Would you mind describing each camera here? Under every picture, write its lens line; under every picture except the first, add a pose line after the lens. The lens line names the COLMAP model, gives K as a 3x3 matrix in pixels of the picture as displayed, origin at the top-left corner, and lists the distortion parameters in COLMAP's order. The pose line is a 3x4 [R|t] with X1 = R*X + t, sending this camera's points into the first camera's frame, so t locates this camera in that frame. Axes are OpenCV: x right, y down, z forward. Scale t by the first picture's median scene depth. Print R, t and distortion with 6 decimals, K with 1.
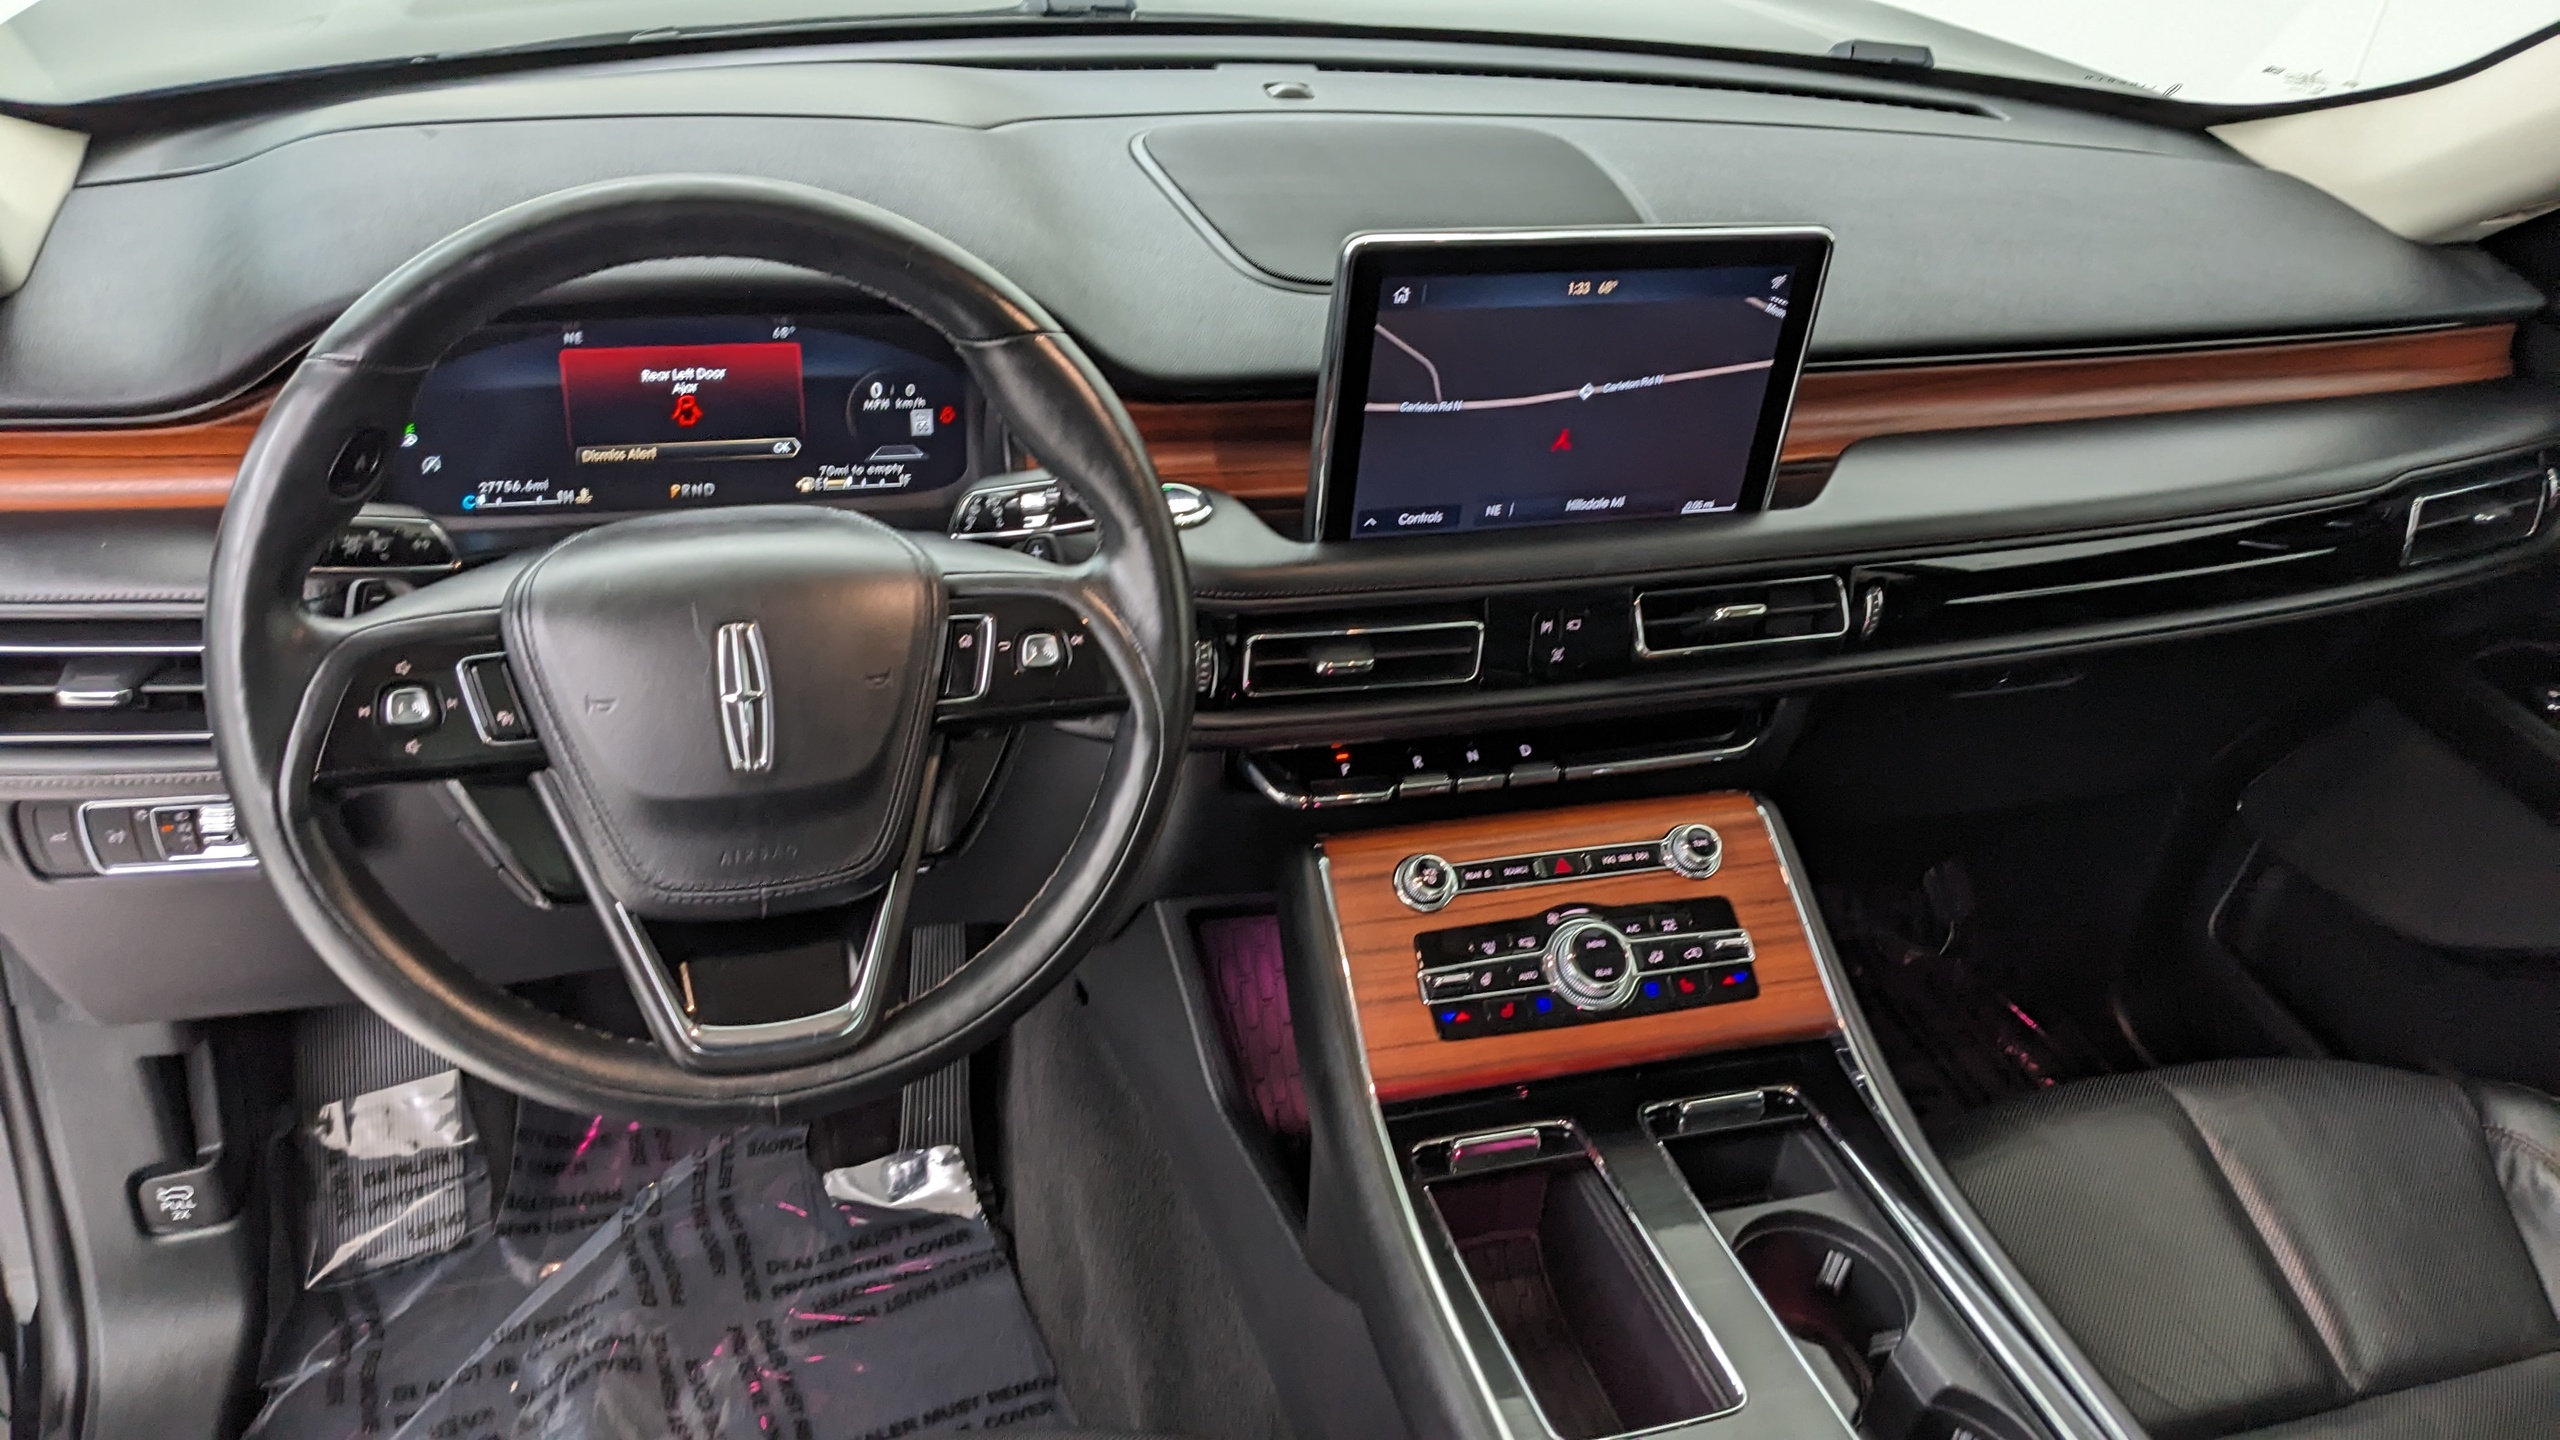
lens RADIAL K [[1993.7, 0, 1279.1], [0, 1993.7, 709.3], [0, 0, 1]] dist [-0.001333, -0.069174]
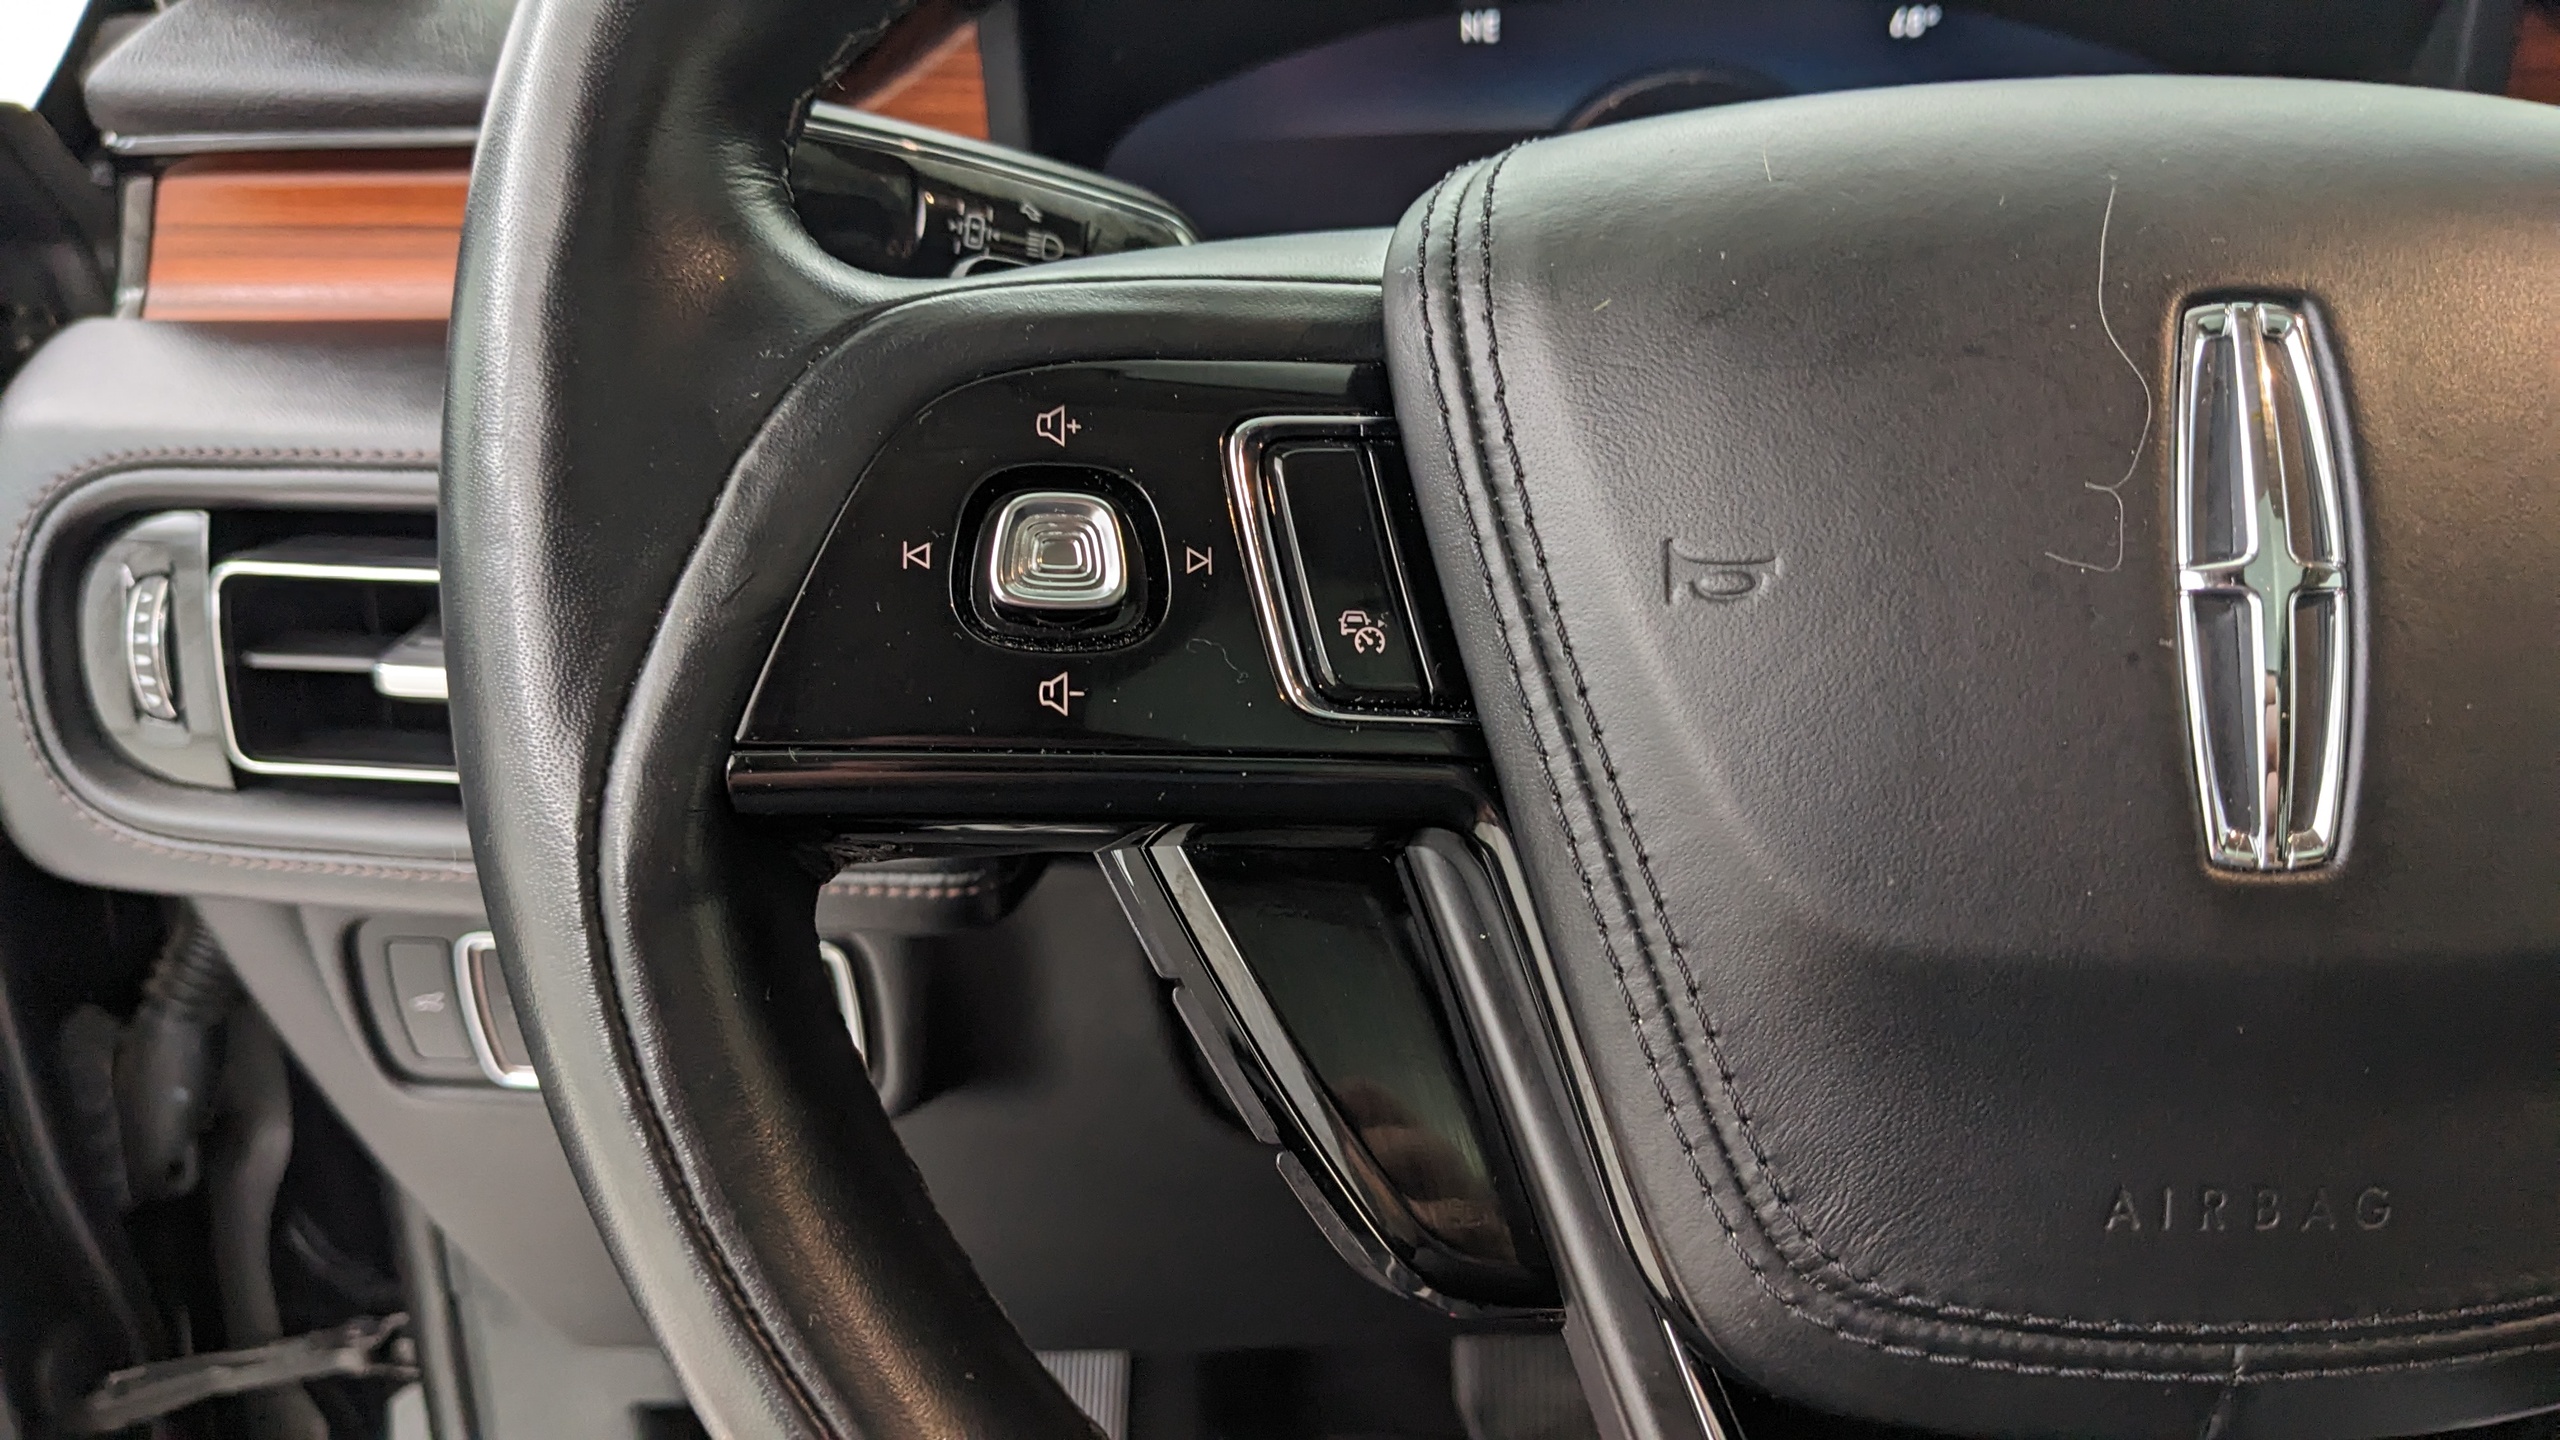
lens RADIAL K [[1993.7, 0, 1279.1], [0, 1993.7, 709.3], [0, 0, 1]] dist [-0.001333, -0.069174]
pose [[0.944592, 0.039409, -0.325874, -0.223743], [-0.093309, 0.984049, -0.151462, 0.044430], [0.314707, 0.173477, 0.933202, 0.532538]]
